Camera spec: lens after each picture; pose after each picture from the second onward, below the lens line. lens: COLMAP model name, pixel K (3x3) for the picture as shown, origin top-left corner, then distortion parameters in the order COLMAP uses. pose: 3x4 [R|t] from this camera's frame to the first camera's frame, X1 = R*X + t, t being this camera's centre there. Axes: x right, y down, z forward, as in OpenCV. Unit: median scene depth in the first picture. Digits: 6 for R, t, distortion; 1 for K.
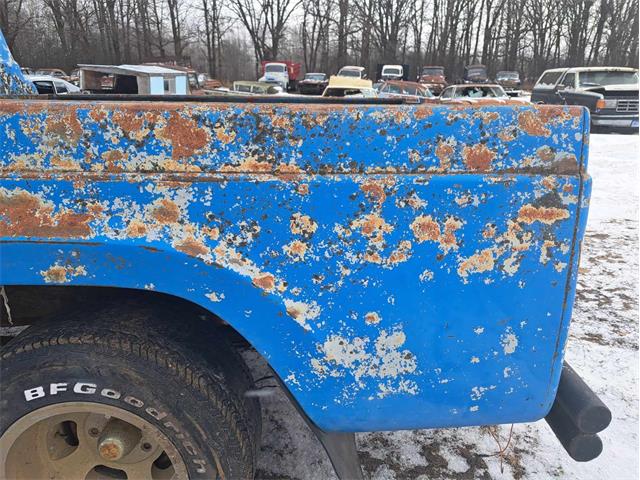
lens RADIAL K [[458.5, 0, 320.0], [0, 458.5, 240.0], [0, 0, 1]] dist [0.079463, -0.084741]
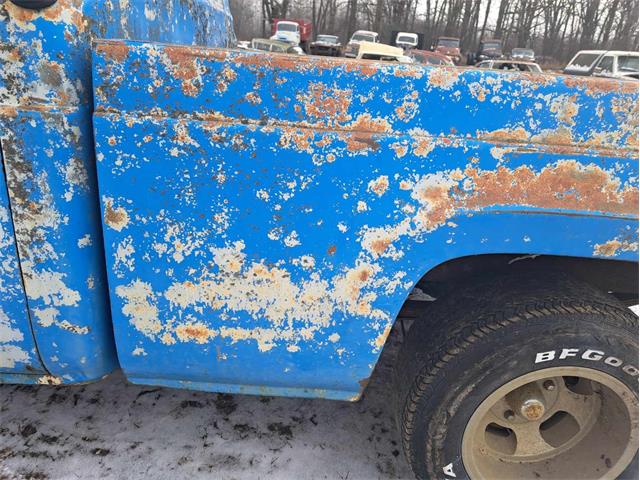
lens RADIAL K [[458.5, 0, 320.0], [0, 458.5, 240.0], [0, 0, 1]] dist [0.079463, -0.084741]
pose [[0.997635, 0.064993, 0.022348, -1.162530], [-0.066394, 0.995400, 0.069064, 0.023669], [-0.017756, -0.070384, 0.997362, -0.034365]]
